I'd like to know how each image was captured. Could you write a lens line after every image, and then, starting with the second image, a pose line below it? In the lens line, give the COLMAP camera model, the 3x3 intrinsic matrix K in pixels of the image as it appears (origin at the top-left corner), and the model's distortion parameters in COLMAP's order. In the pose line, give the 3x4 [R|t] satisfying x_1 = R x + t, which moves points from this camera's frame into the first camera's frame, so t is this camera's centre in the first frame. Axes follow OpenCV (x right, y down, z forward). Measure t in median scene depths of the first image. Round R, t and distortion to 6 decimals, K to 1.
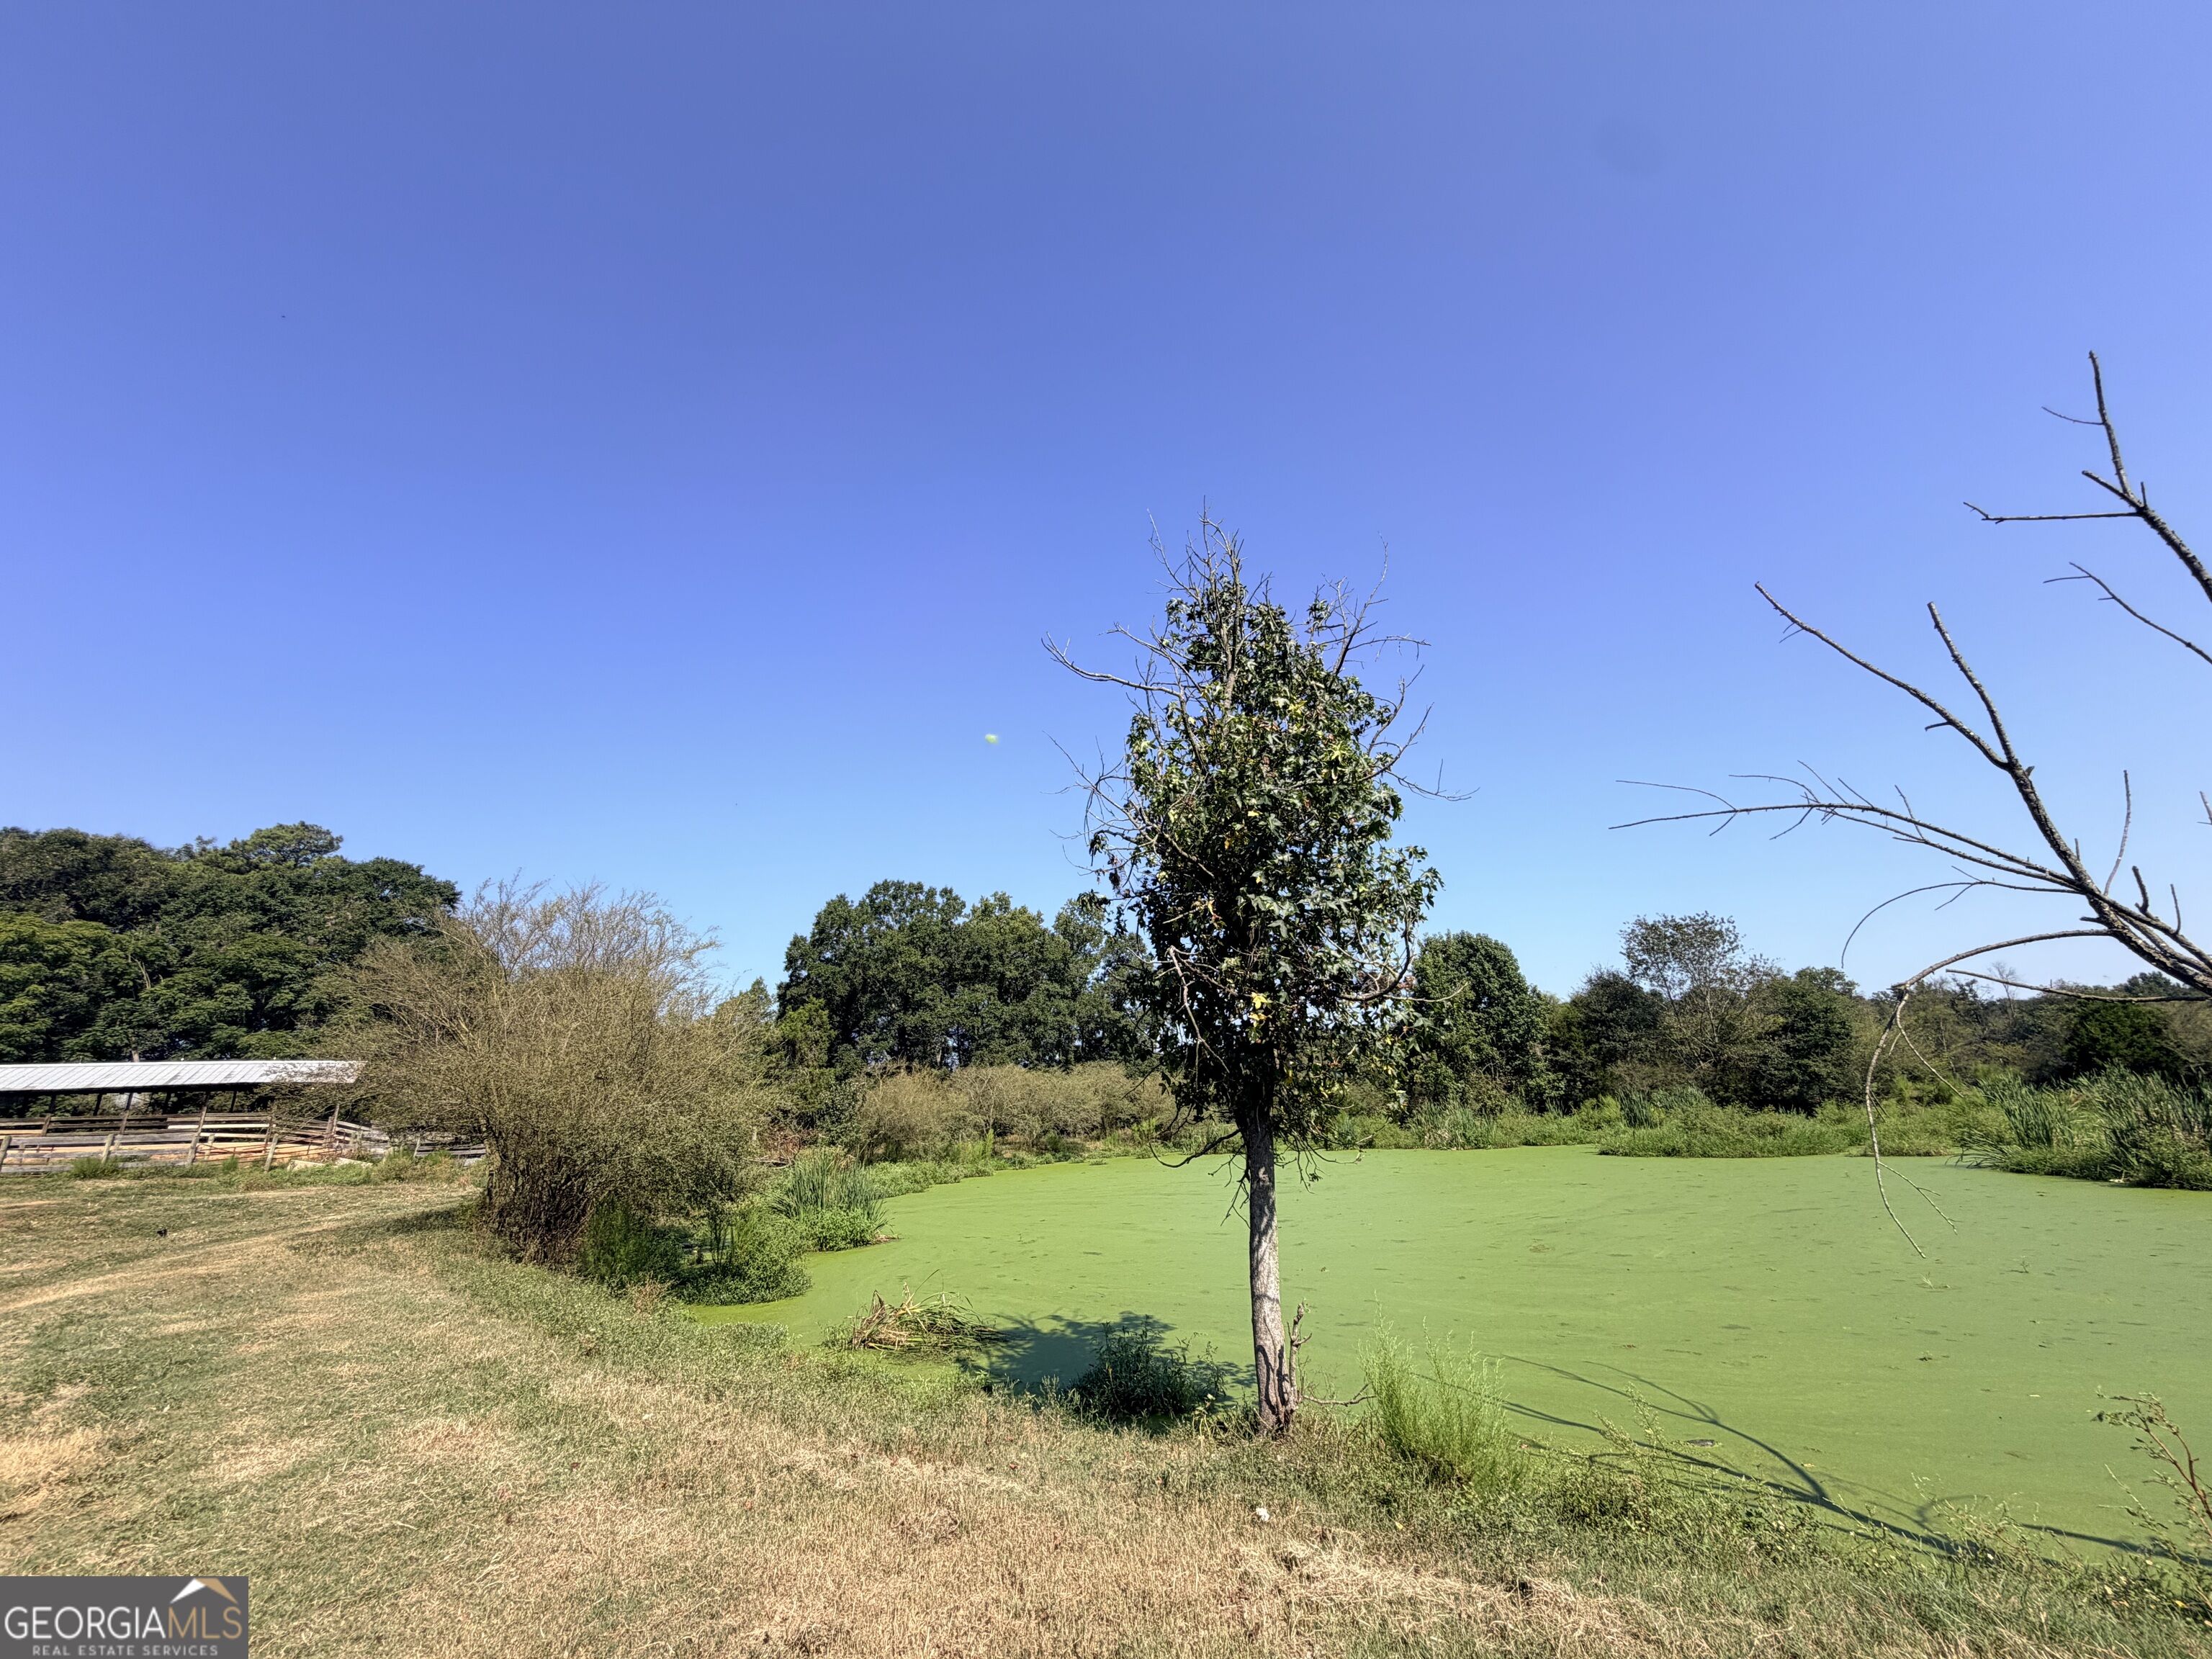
lens RADIAL K [[883.1, 0, 1106.0], [0, 883.1, 829.5], [0, 0, 1]] dist [0.001668, -0.000062]
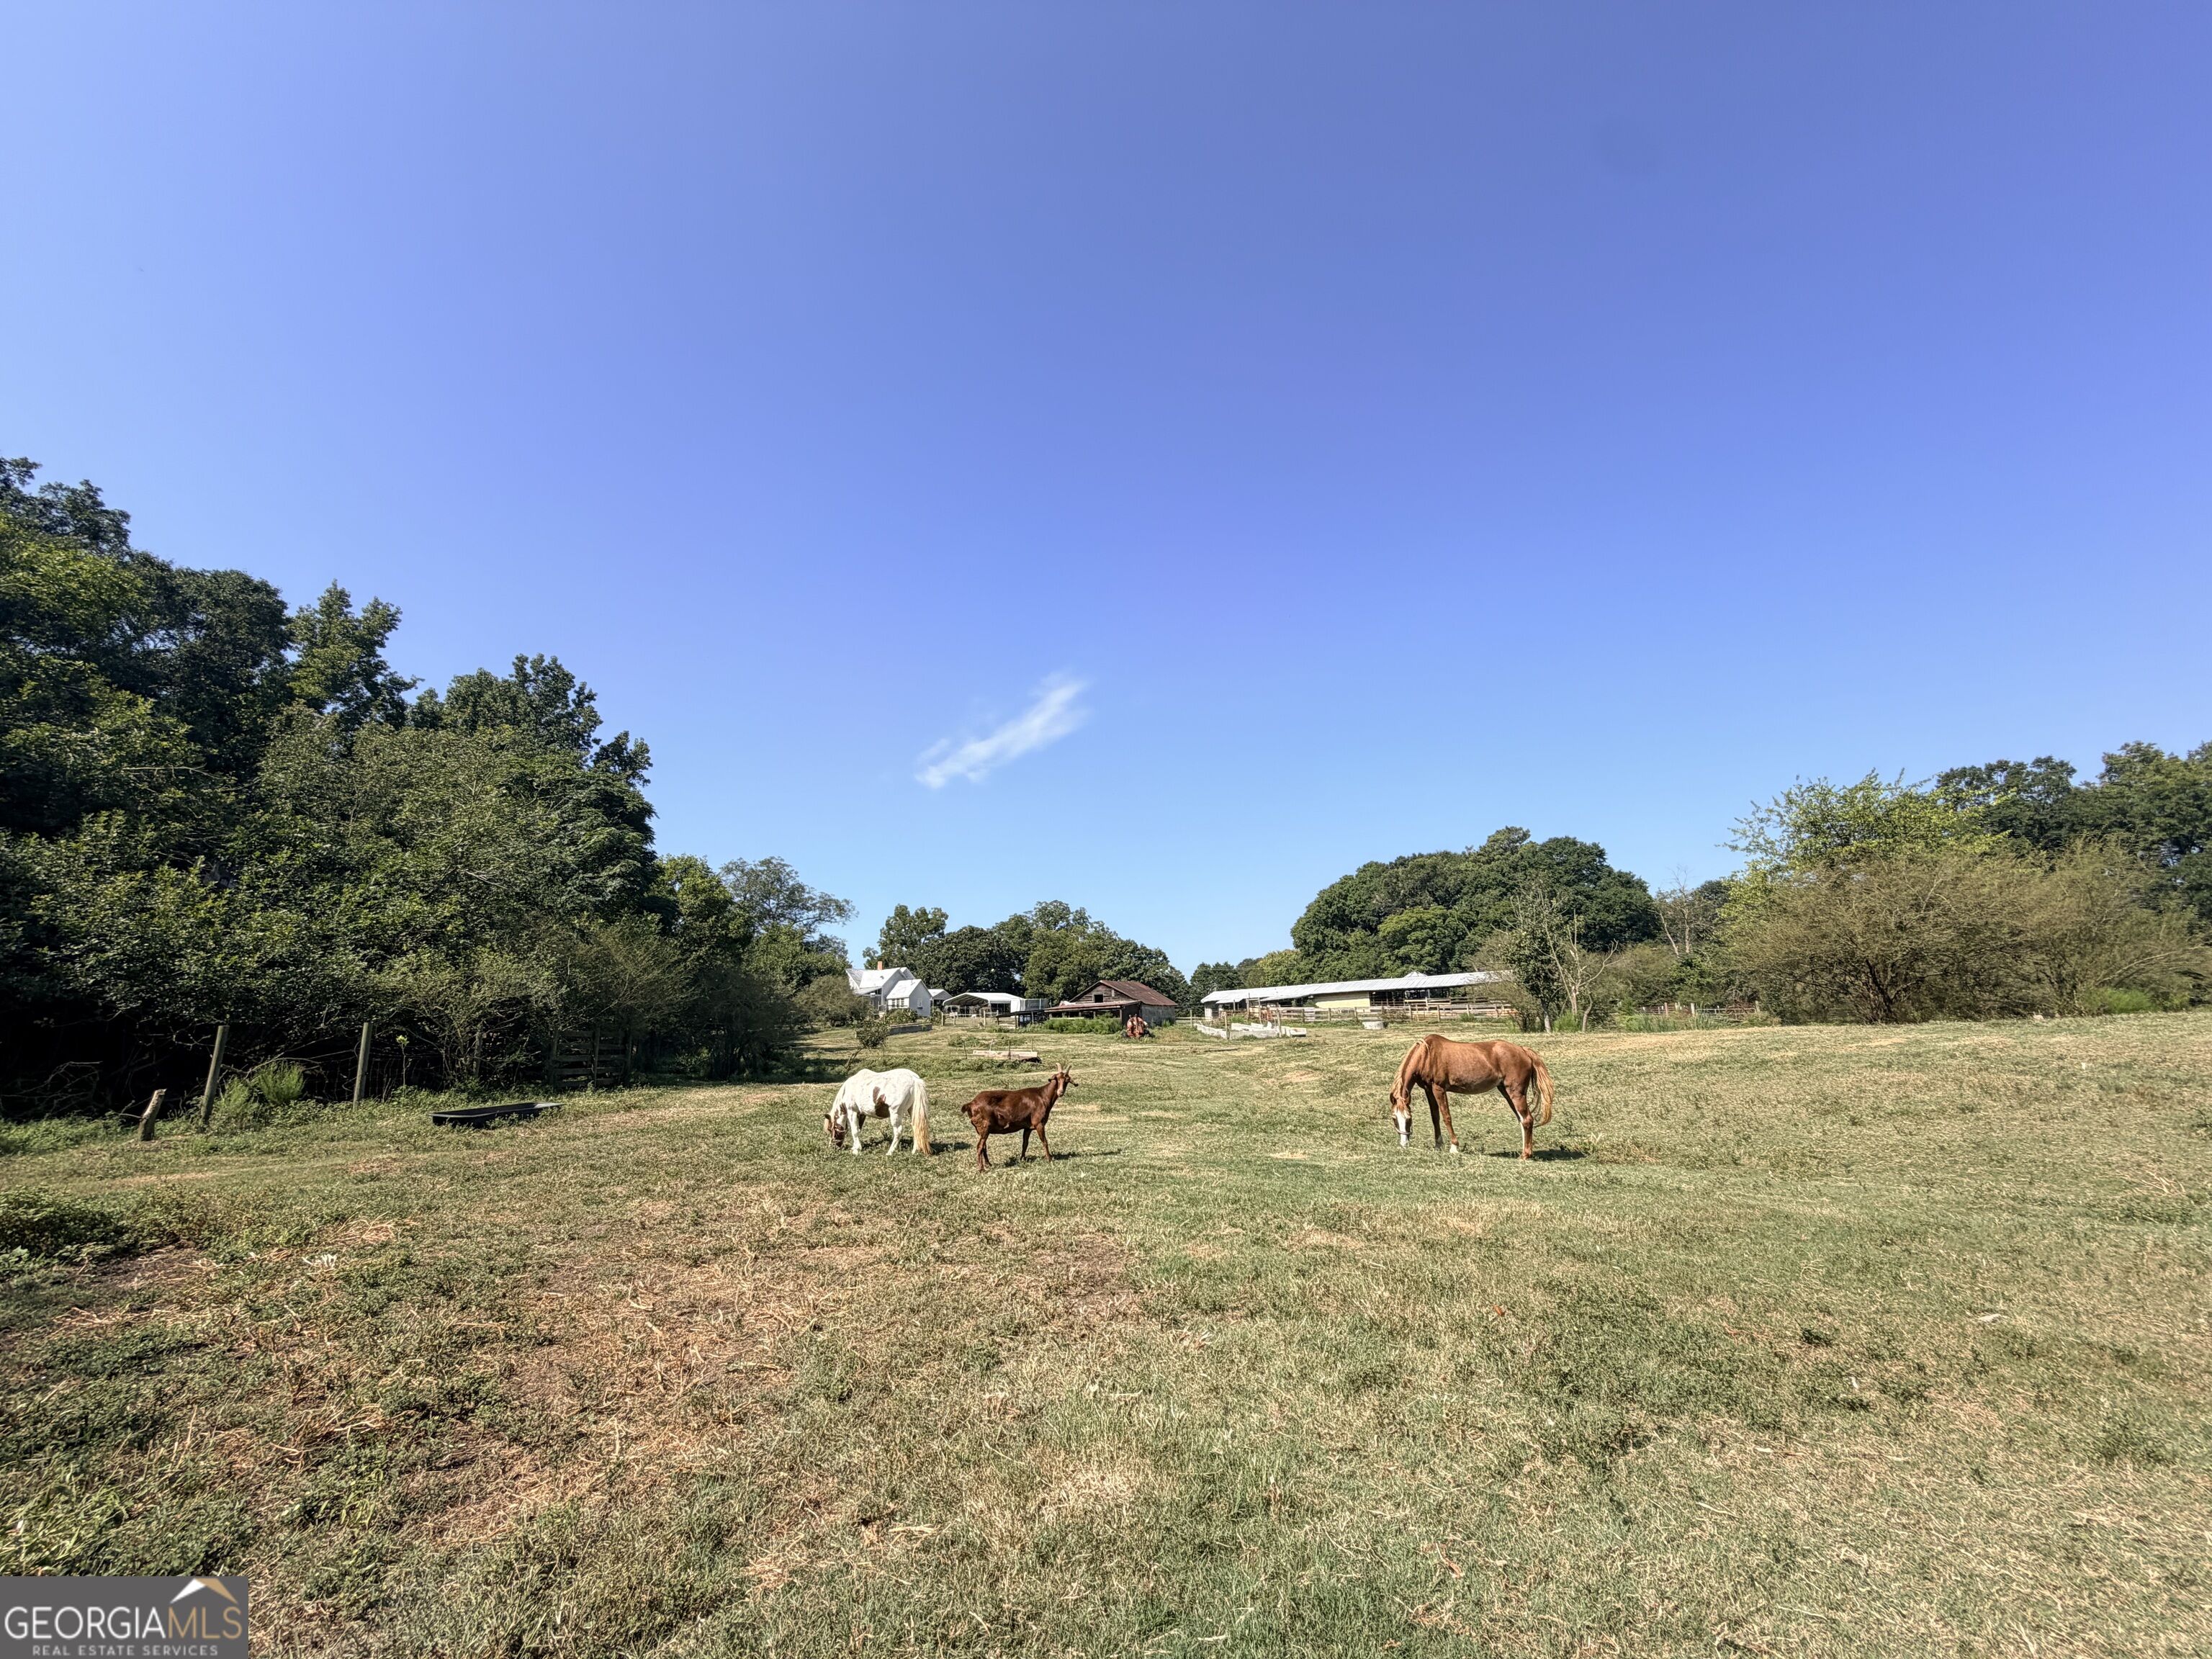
lens RADIAL K [[883.1, 0, 1106.0], [0, 883.1, 829.5], [0, 0, 1]] dist [0.001668, -0.000062]
pose [[0.318310, -0.186637, -0.929433, 0.542566], [0.306573, 0.948011, -0.085373, -0.124451], [0.897046, -0.257764, 0.358979, -0.380274]]
